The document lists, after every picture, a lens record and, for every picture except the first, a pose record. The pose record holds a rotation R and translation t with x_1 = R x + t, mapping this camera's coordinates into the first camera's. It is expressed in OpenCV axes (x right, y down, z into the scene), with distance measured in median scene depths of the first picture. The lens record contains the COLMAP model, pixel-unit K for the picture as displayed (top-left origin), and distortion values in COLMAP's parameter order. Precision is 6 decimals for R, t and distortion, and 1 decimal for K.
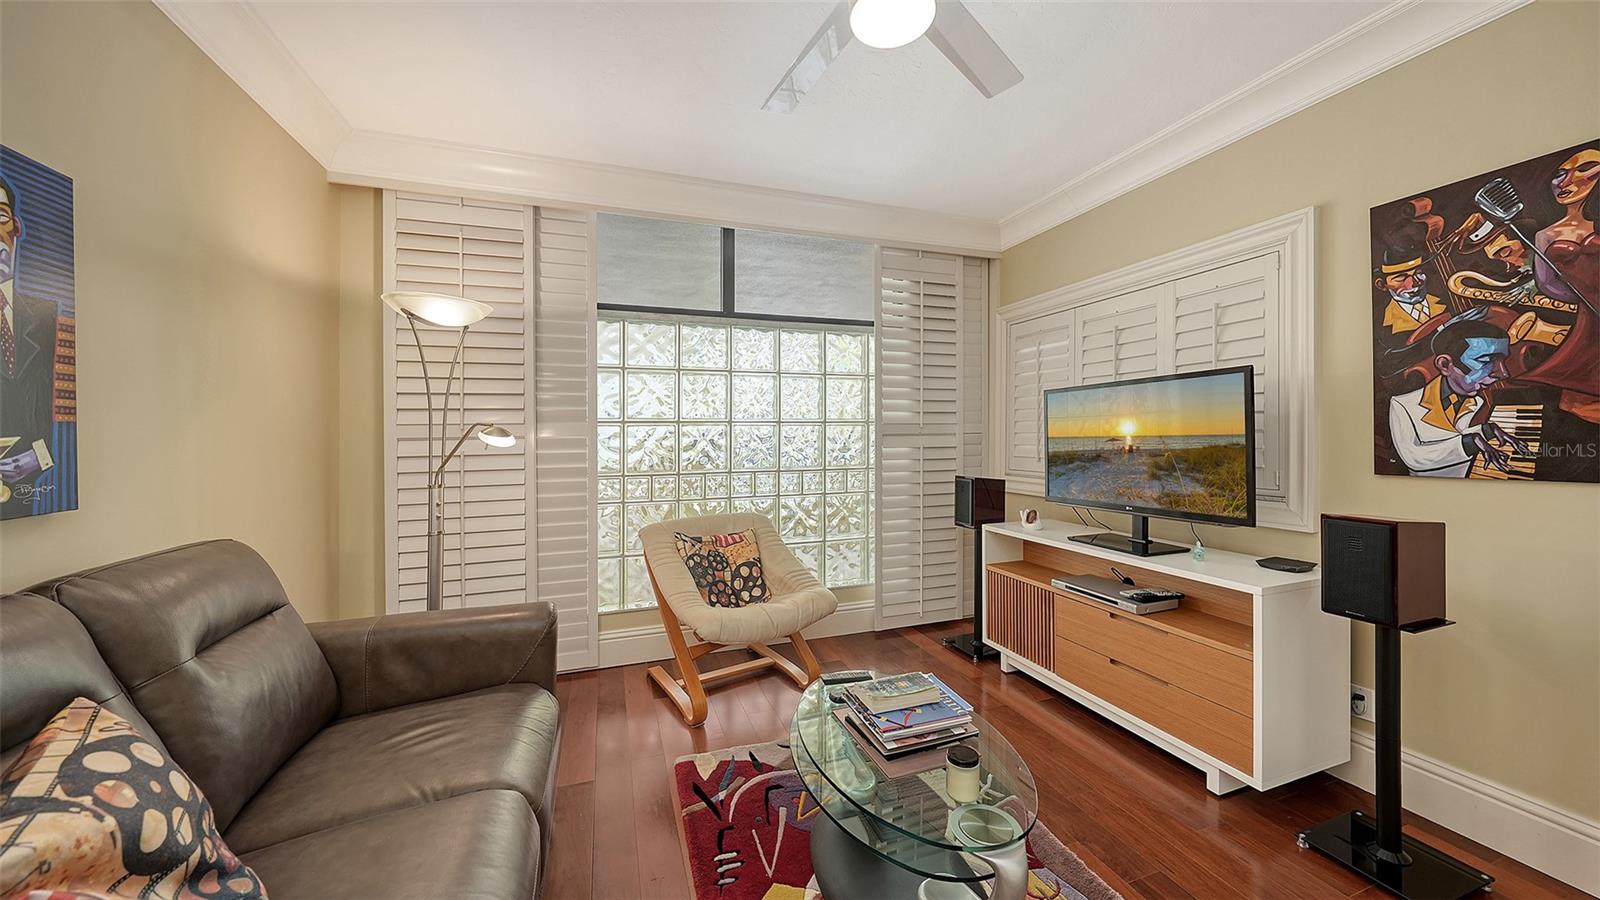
lens RADIAL K [[557.3, 0, 800.7], [0, 557.3, 434.1], [0, 0, 1]] dist [-0.000647, -0.000178]
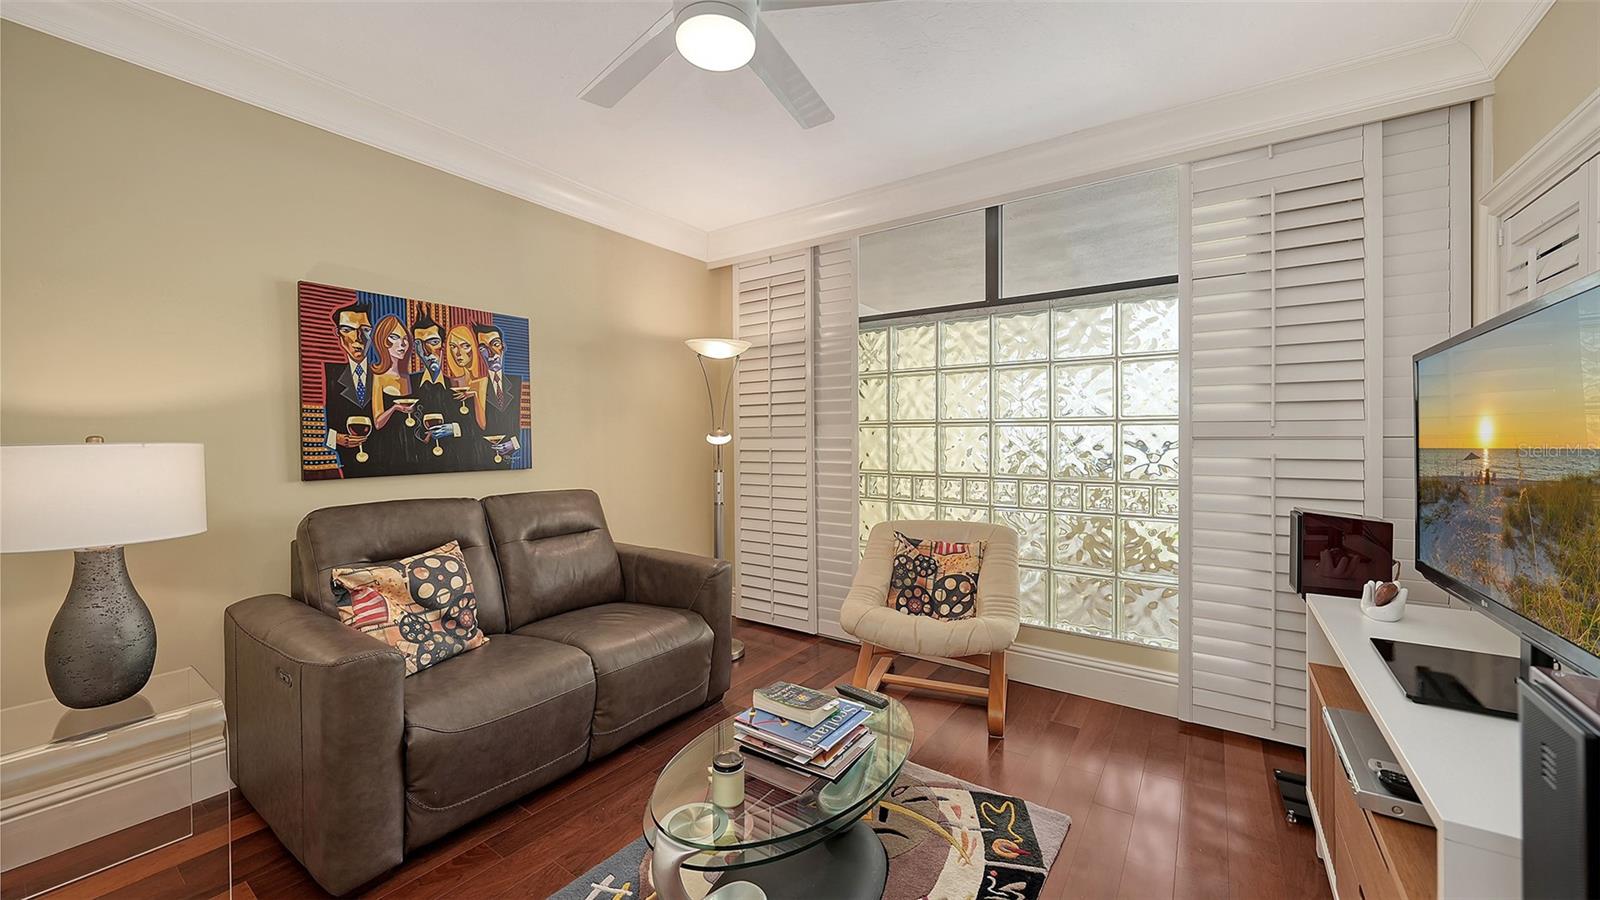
lens RADIAL K [[593.9, 0, 801.3], [0, 593.9, 440.2], [0, 0, 1]] dist [0.001782, -0.000115]
pose [[0.582608, 0.013610, -0.812639, 0.535452], [-0.004061, 0.999896, 0.013835, -0.005807], [0.812743, -0.004760, 0.582603, 0.213474]]
